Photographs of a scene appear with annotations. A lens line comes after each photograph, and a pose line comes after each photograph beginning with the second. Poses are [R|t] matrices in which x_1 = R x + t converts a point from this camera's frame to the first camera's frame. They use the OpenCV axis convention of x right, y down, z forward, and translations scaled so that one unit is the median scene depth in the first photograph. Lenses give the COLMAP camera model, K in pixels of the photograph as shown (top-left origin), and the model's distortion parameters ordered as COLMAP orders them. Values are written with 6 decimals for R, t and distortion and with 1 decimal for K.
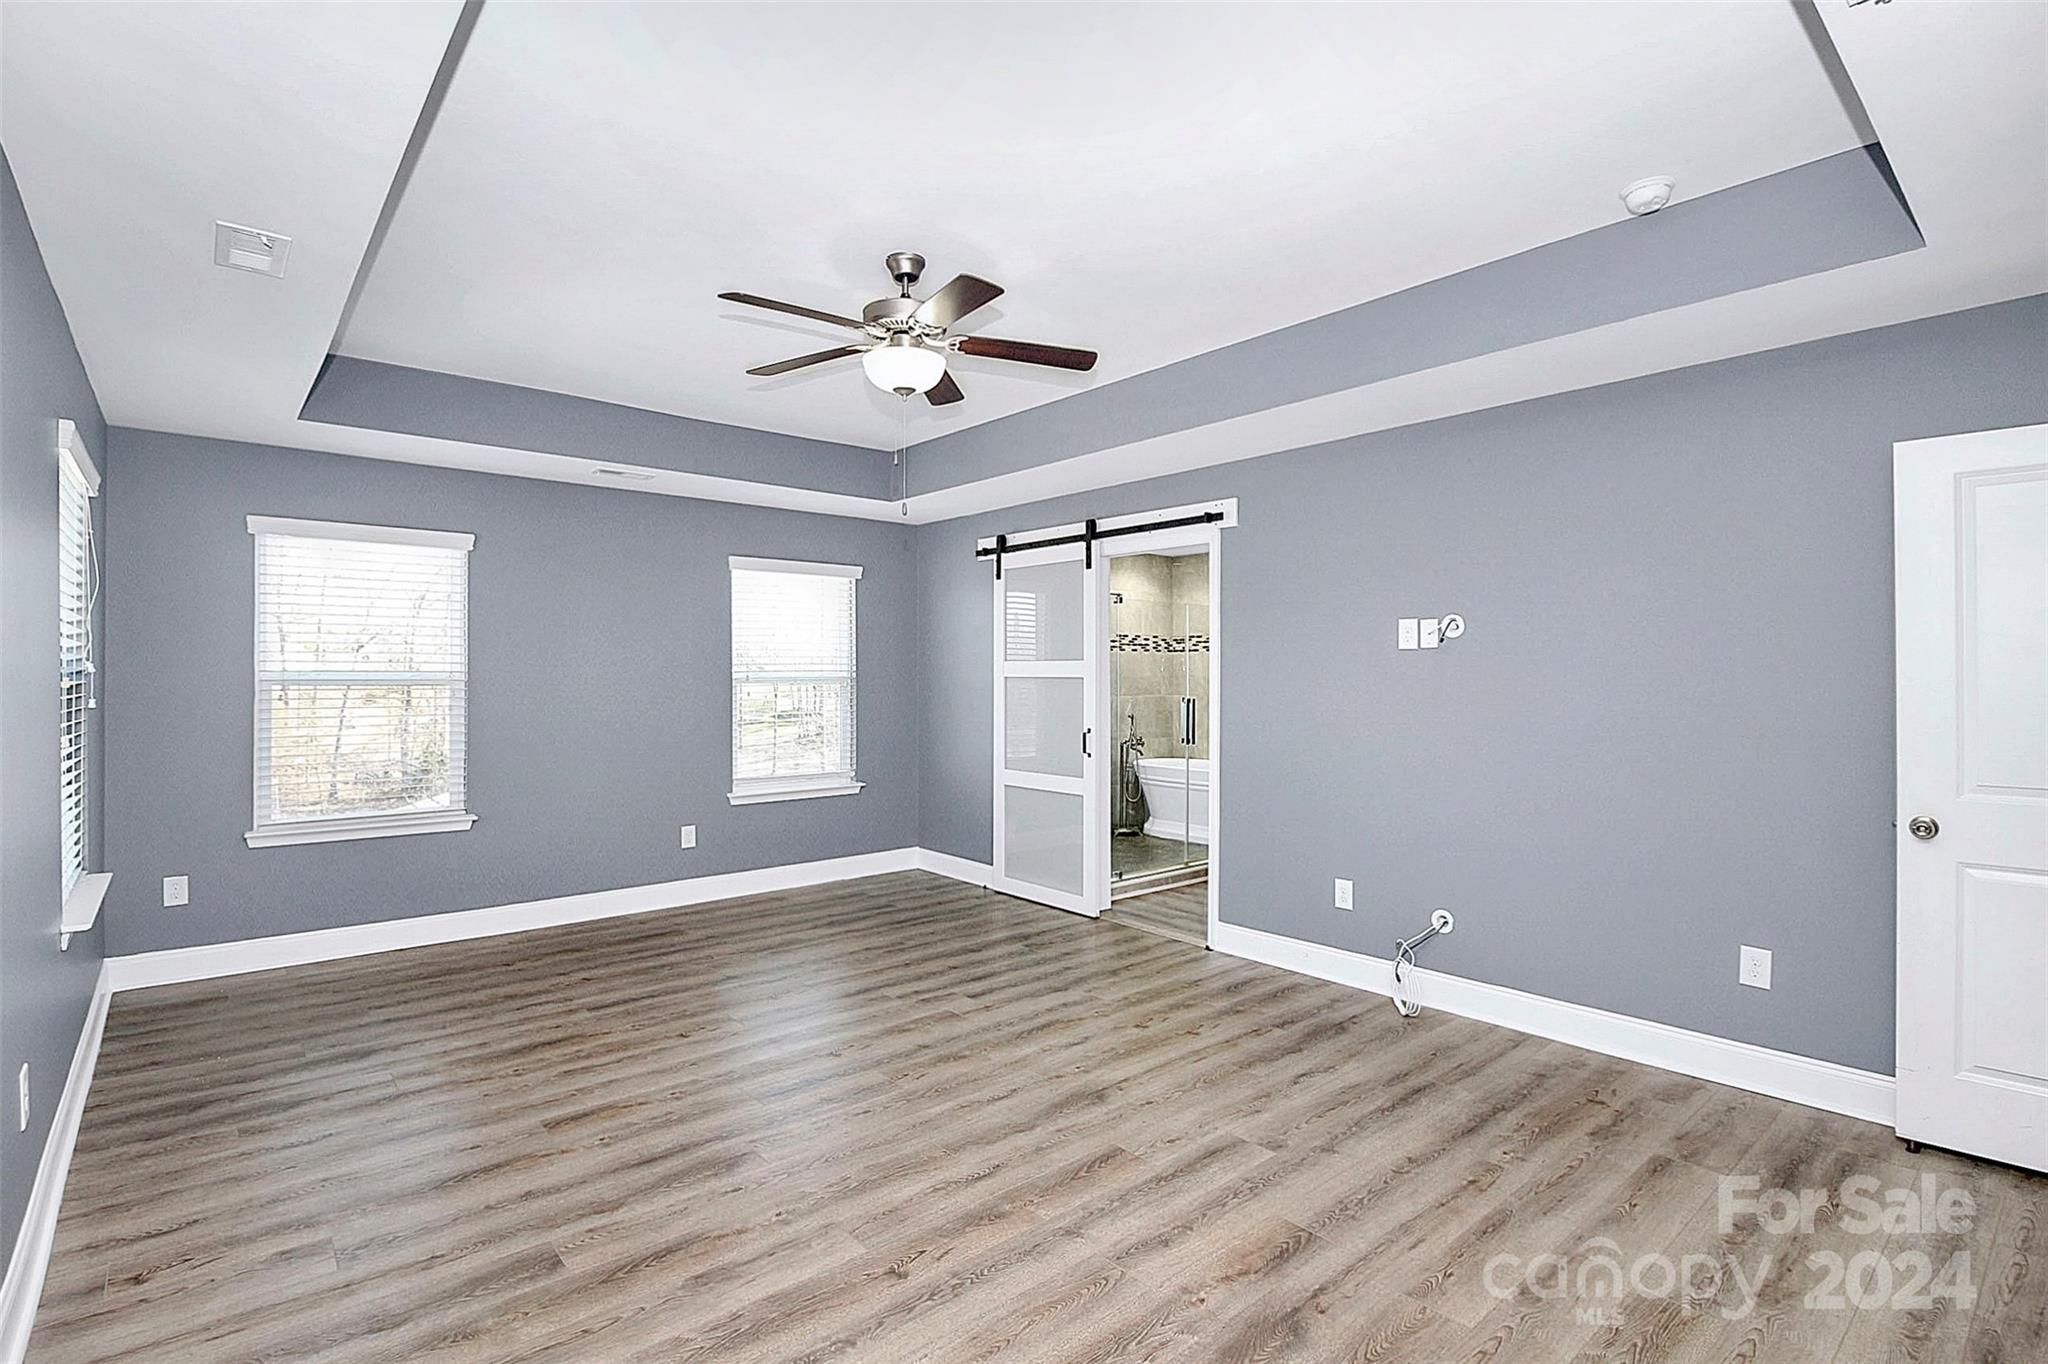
lens RADIAL K [[958.3, 0, 1016.1], [0, 958.3, 678.6], [0, 0, 1]] dist [0.001004, -0.011274]
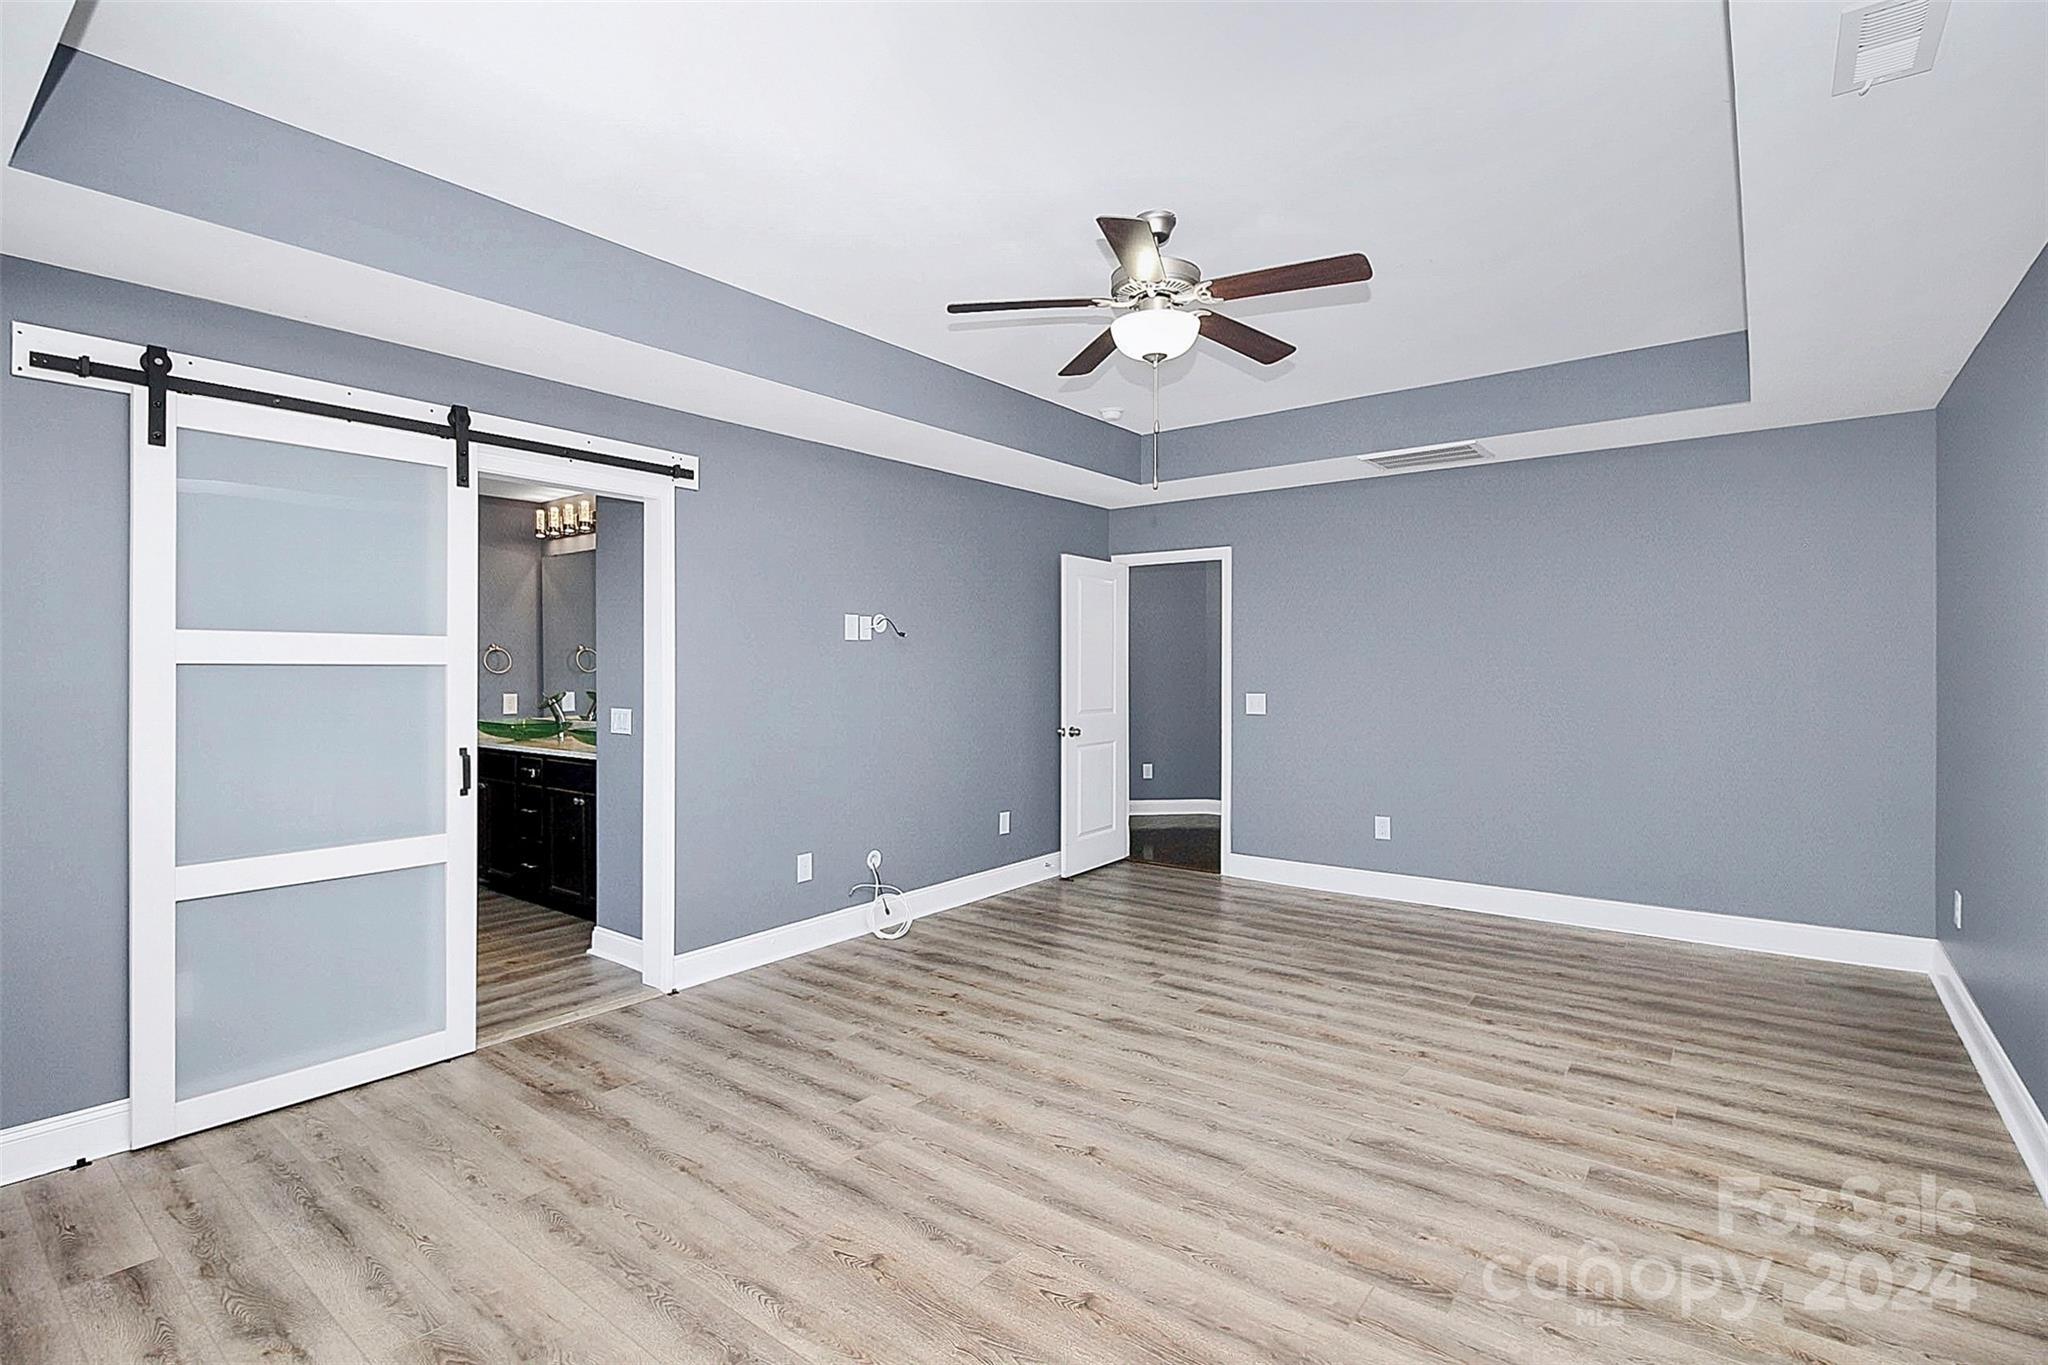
lens RADIAL K [[958.3, 0, 1016.1], [0, 958.3, 679.1], [0, 0, 1]] dist [0.001004, -0.011274]
pose [[-0.196793, -0.010794, 0.980386, -0.927792], [0.004712, 0.999917, 0.011955, 0.003348], [-0.980434, 0.006973, -0.196726, 1.207571]]
